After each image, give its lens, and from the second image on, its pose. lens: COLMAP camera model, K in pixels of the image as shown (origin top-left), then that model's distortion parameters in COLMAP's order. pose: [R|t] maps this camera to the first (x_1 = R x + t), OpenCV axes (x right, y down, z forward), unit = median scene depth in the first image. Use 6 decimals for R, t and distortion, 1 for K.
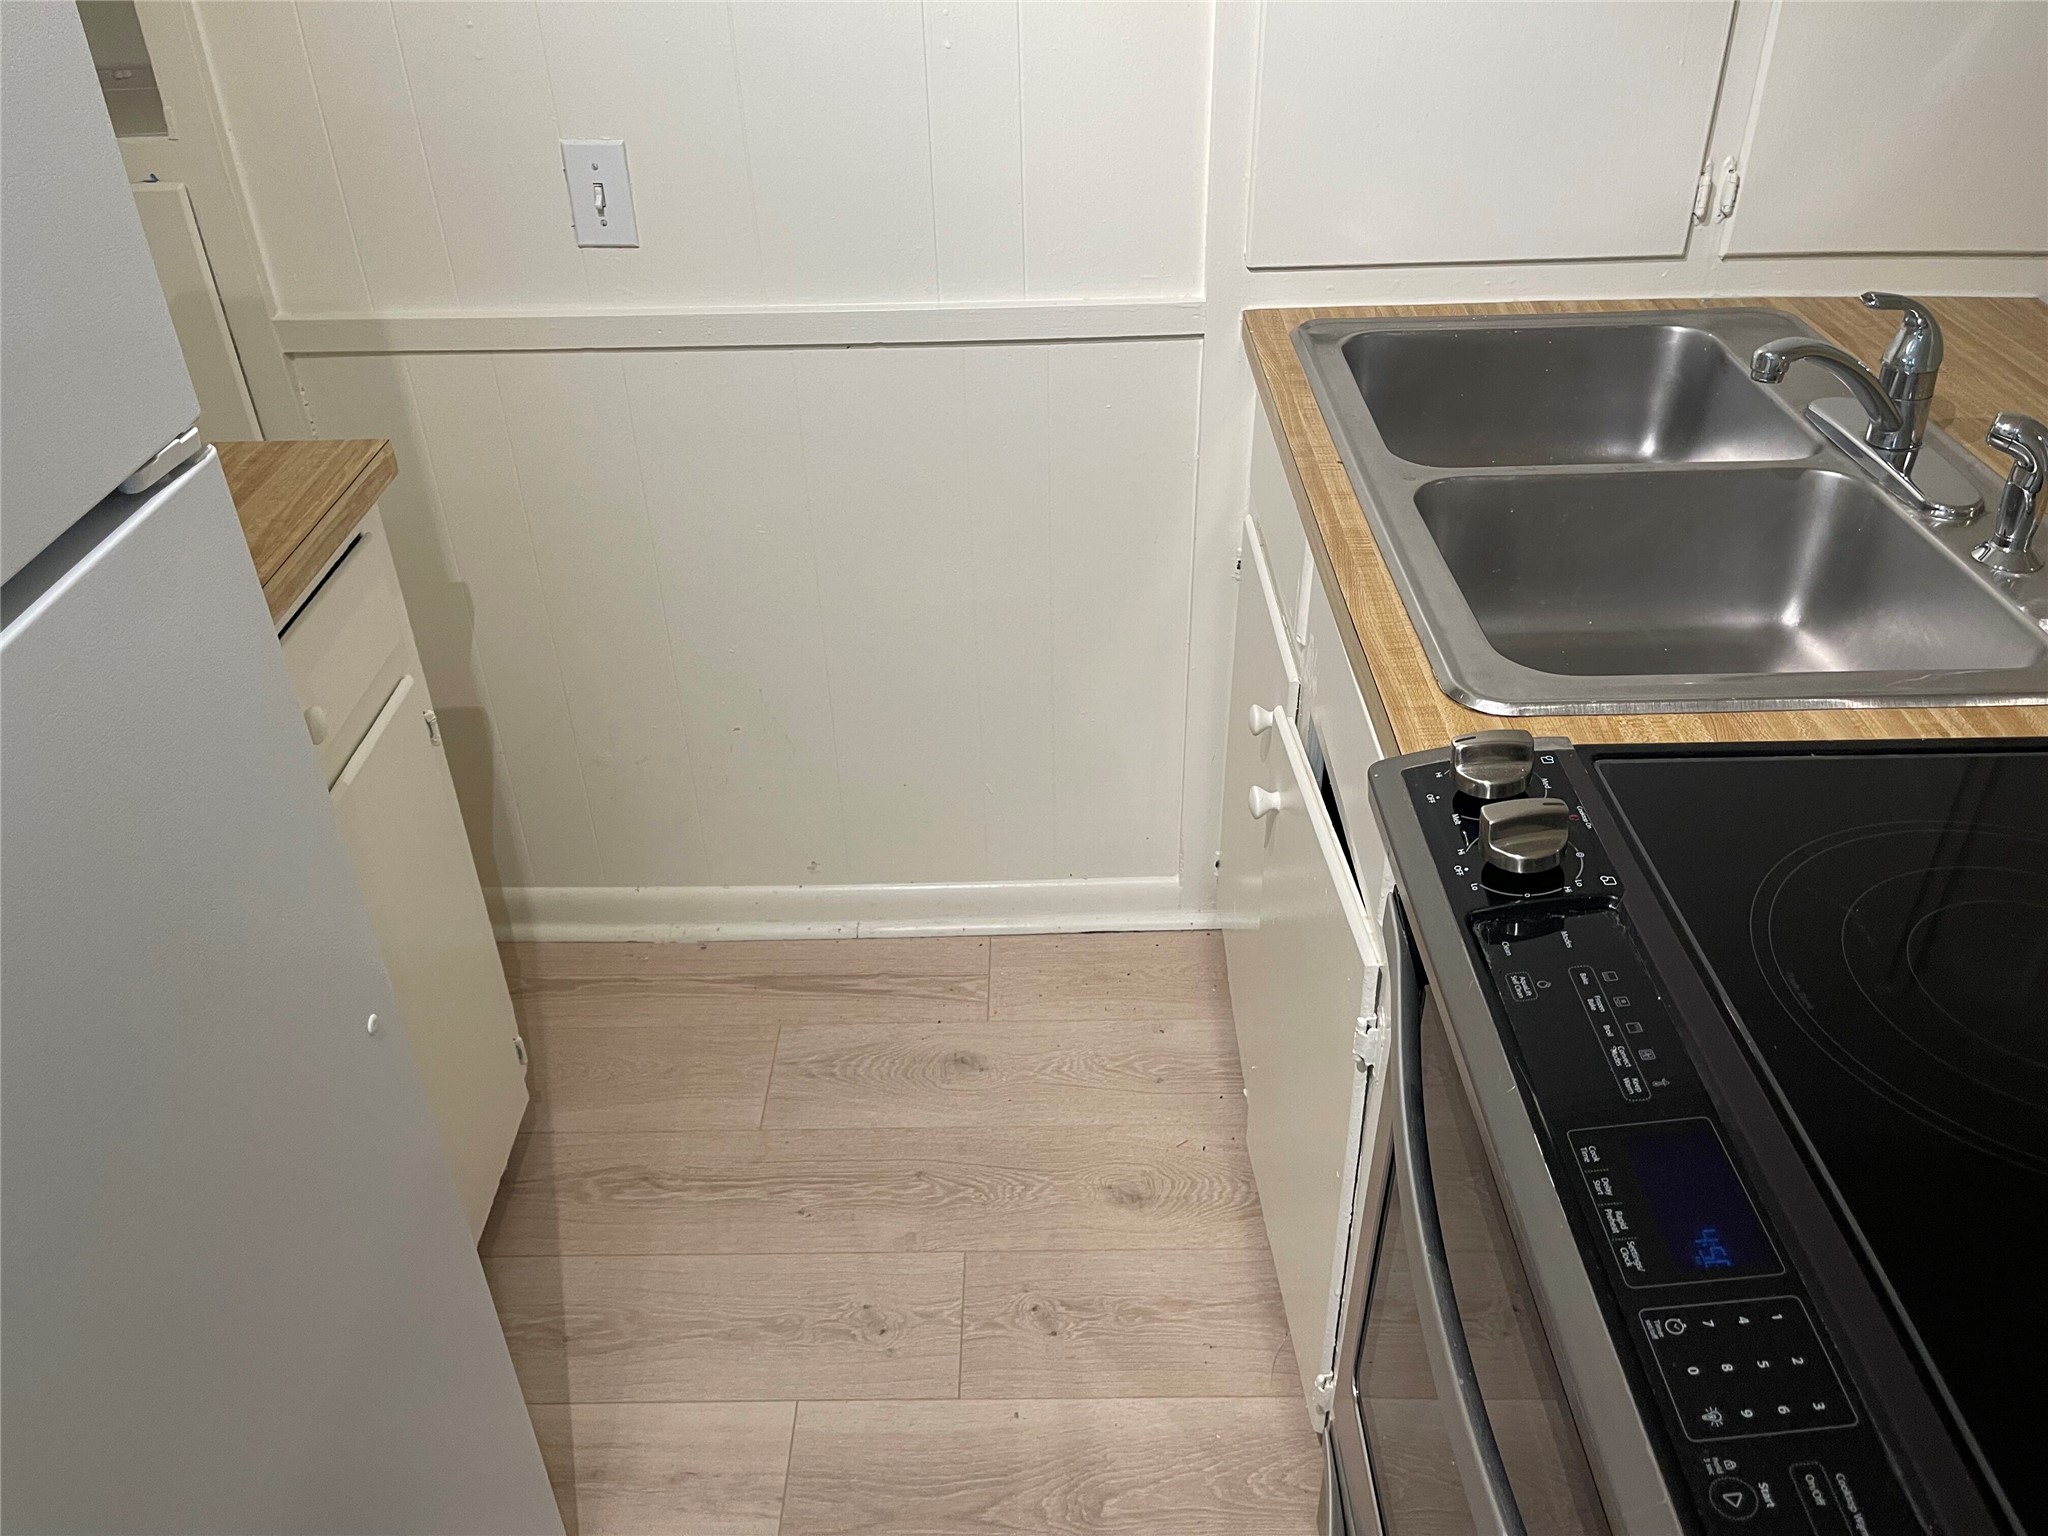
lens RADIAL K [[1564.4, 0, 1024.0], [0, 1564.4, 768.0], [0, 0, 1]] dist [0.027437, -0.002976]
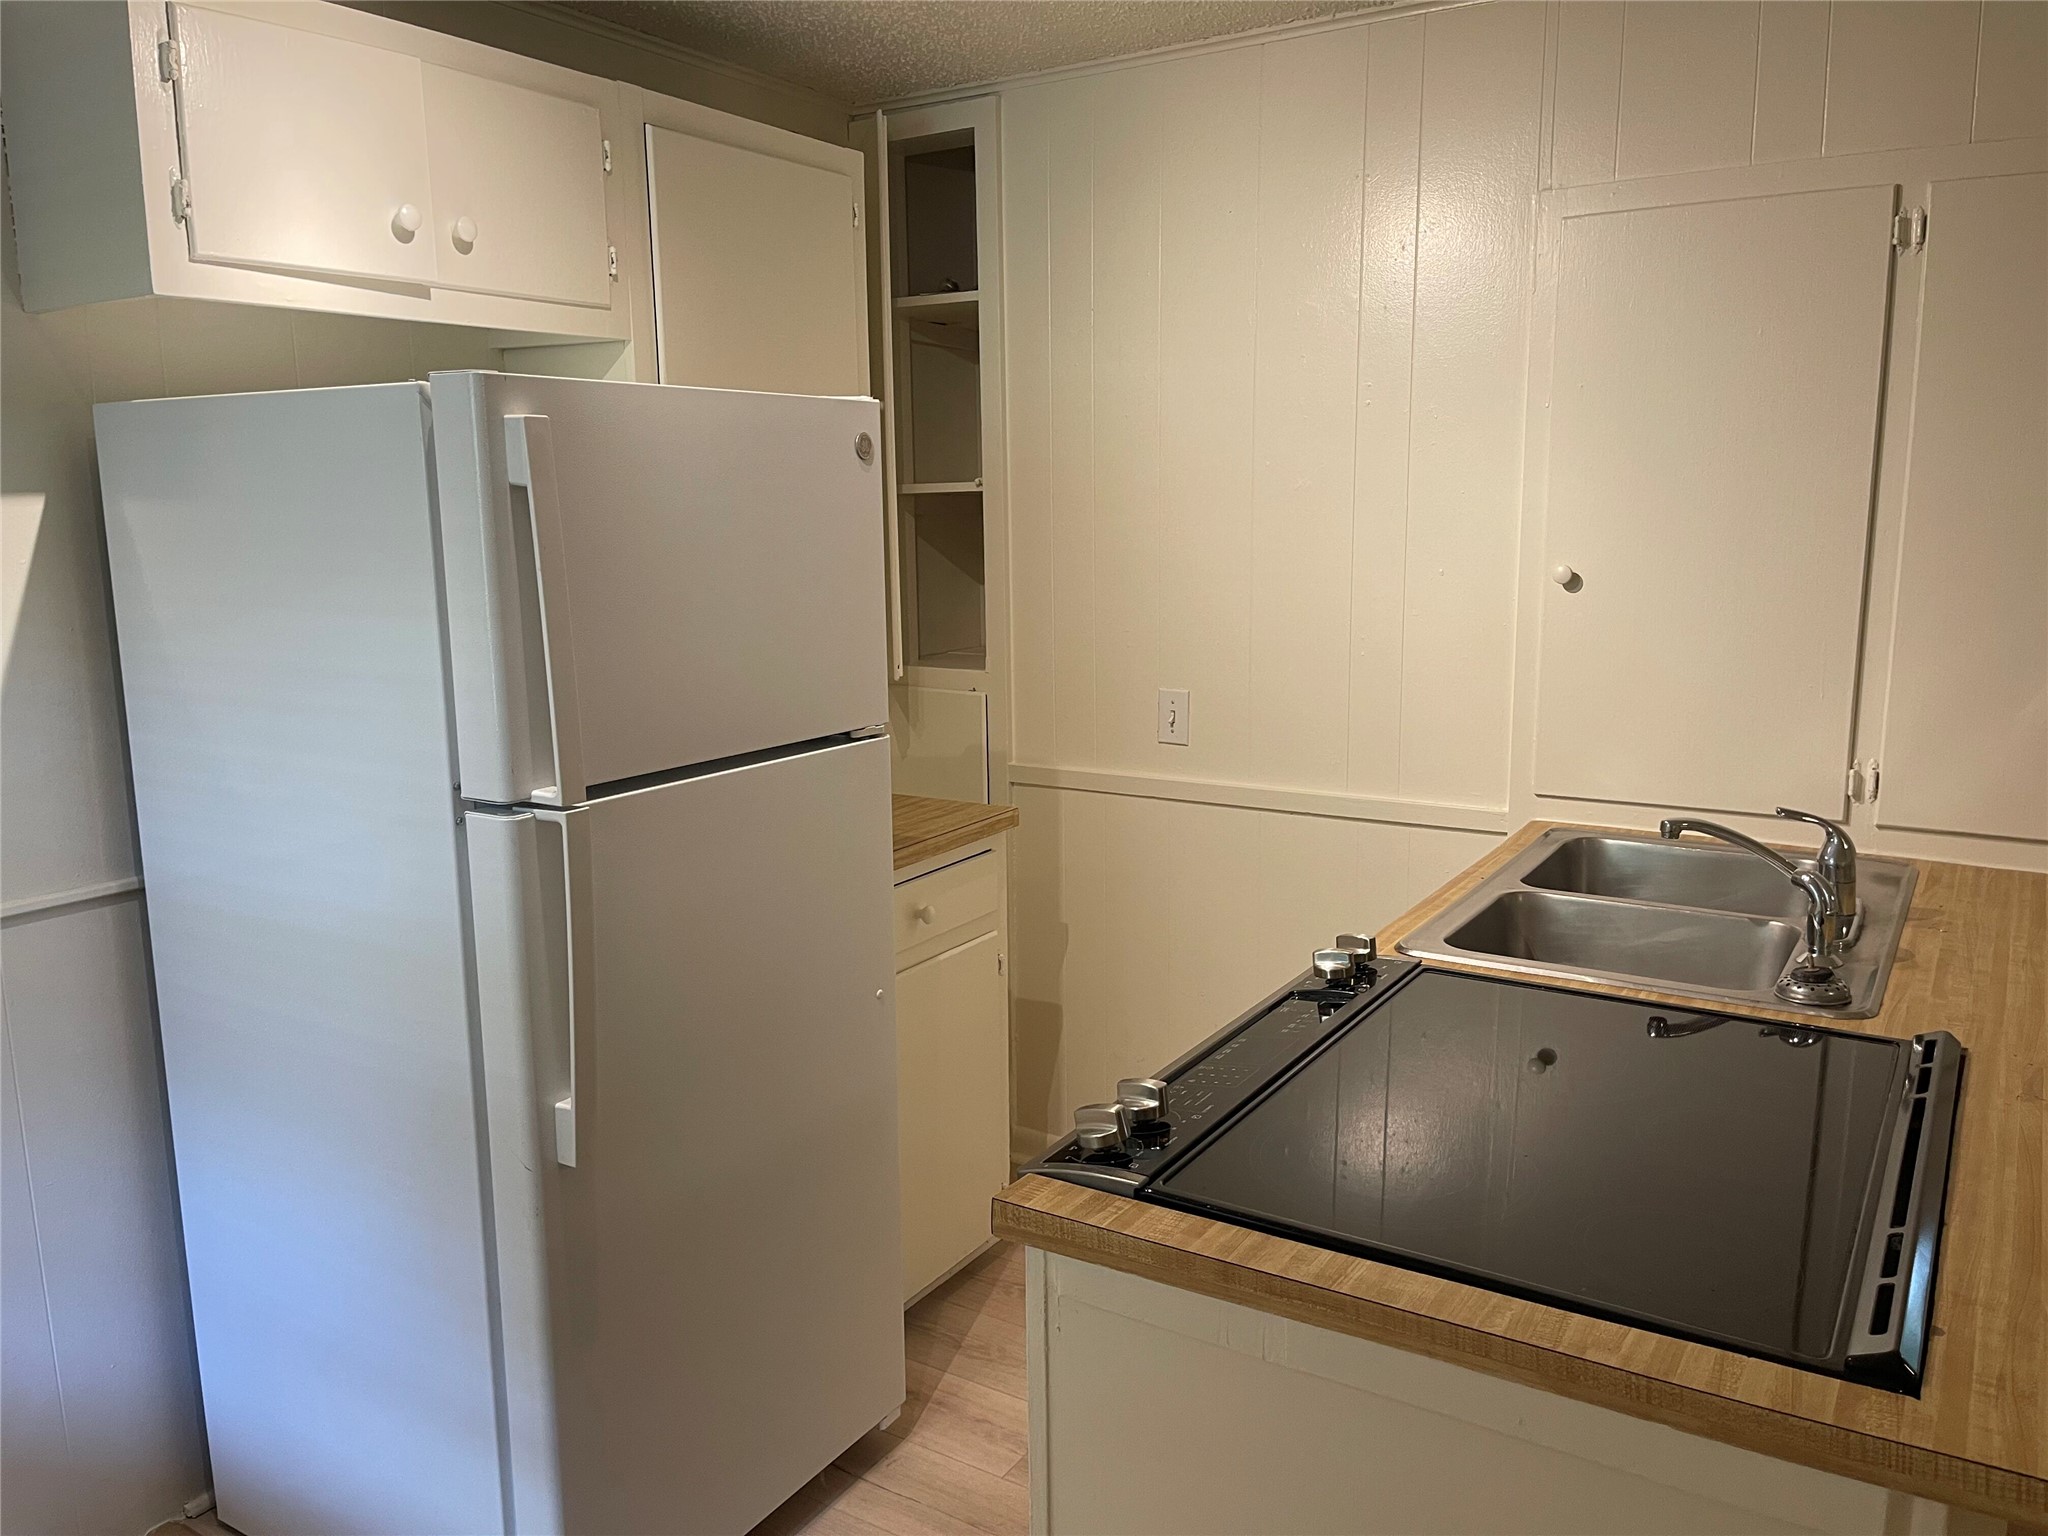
lens RADIAL K [[1564.4, 0, 1024.0], [0, 1564.4, 768.0], [0, 0, 1]] dist [0.027437, -0.002976]
pose [[0.843230, 0.103428, -0.527510, 0.543964], [-0.302119, 0.902850, -0.305919, 0.295763], [0.444621, 0.417331, 0.792557, -0.488090]]
